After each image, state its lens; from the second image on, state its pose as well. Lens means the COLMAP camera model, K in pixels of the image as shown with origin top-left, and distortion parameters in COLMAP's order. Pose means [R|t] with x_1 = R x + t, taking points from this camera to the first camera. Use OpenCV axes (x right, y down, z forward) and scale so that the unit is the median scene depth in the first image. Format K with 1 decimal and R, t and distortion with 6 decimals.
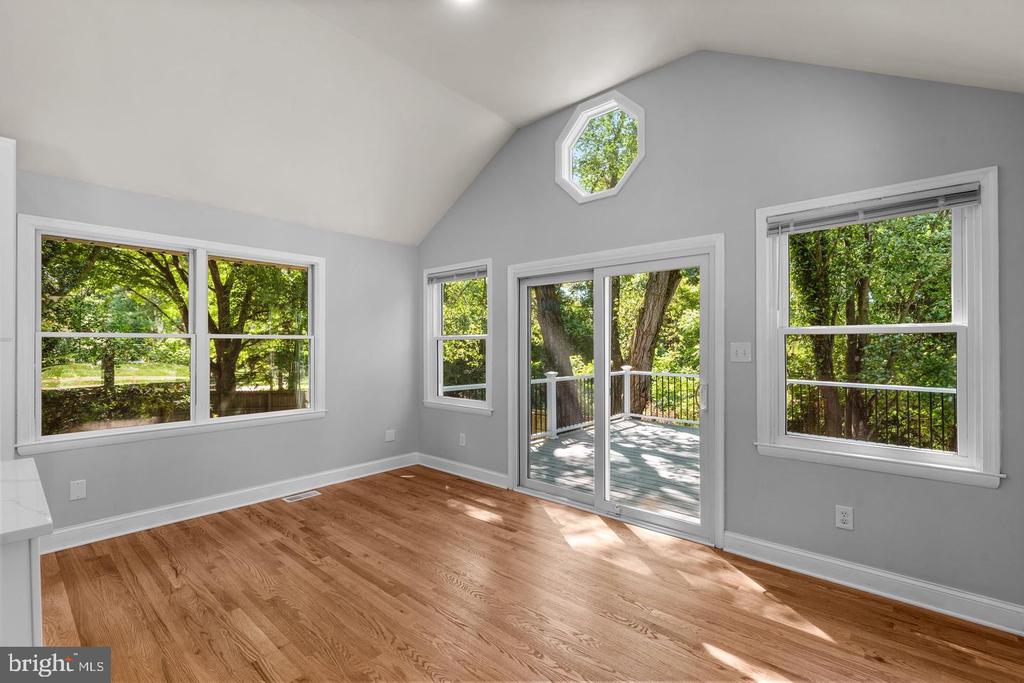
lens RADIAL K [[455.2, 0, 509.9], [0, 455.2, 345.9], [0, 0, 1]] dist [0.002697, -0.001013]
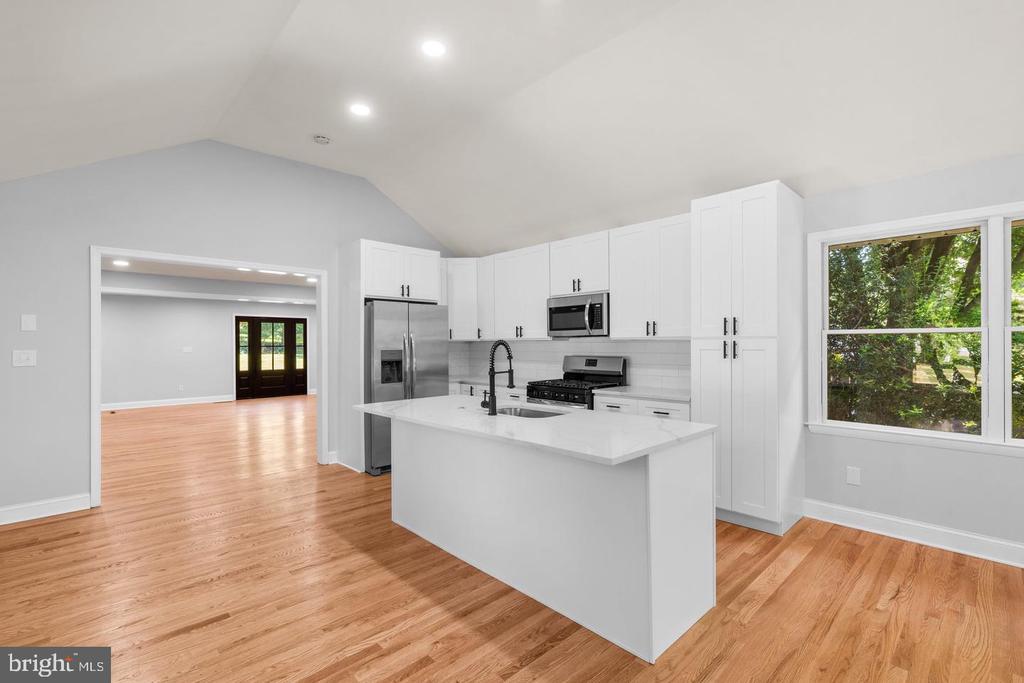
lens RADIAL K [[455.2, 0, 515.7], [0, 455.2, 343.1], [0, 0, 1]] dist [0.002697, -0.001013]
pose [[-0.077537, -0.000849, -0.996989, 0.201181], [-0.001650, 0.999998, -0.000723, 0.004480], [0.996988, 0.001589, -0.077538, 0.306471]]
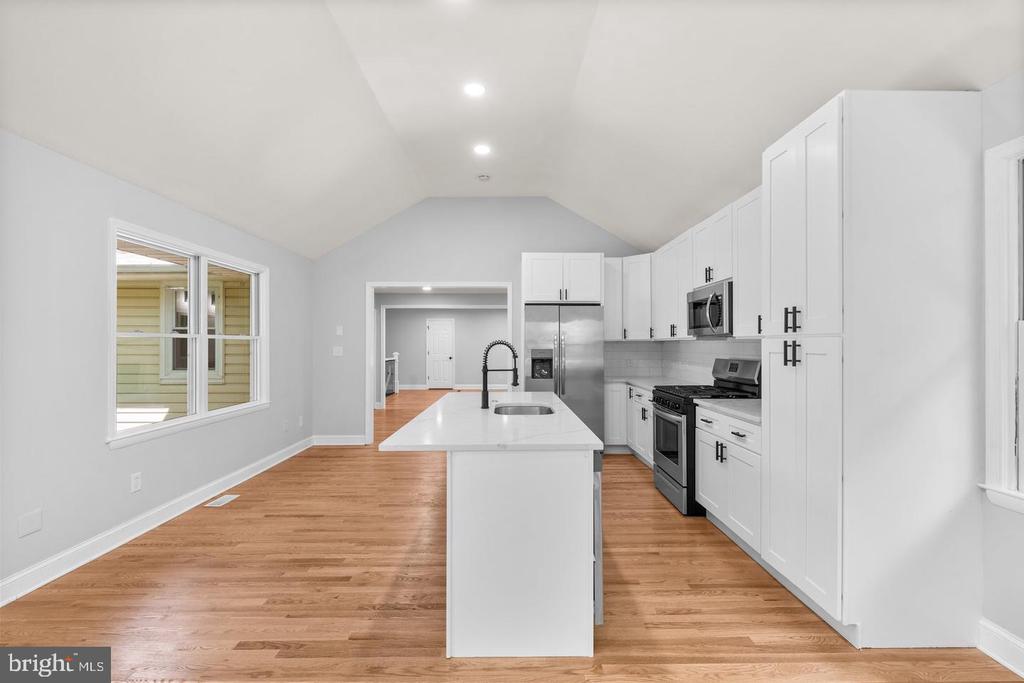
lens RADIAL K [[455.2, 0, 516.3], [0, 455.2, 341.9], [0, 0, 1]] dist [0.002697, -0.001013]
pose [[-0.729646, -0.003422, -0.683817, -0.082219], [-0.004179, 0.999991, -0.000544, 0.001818], [0.683813, 0.002461, -0.729653, 1.006279]]
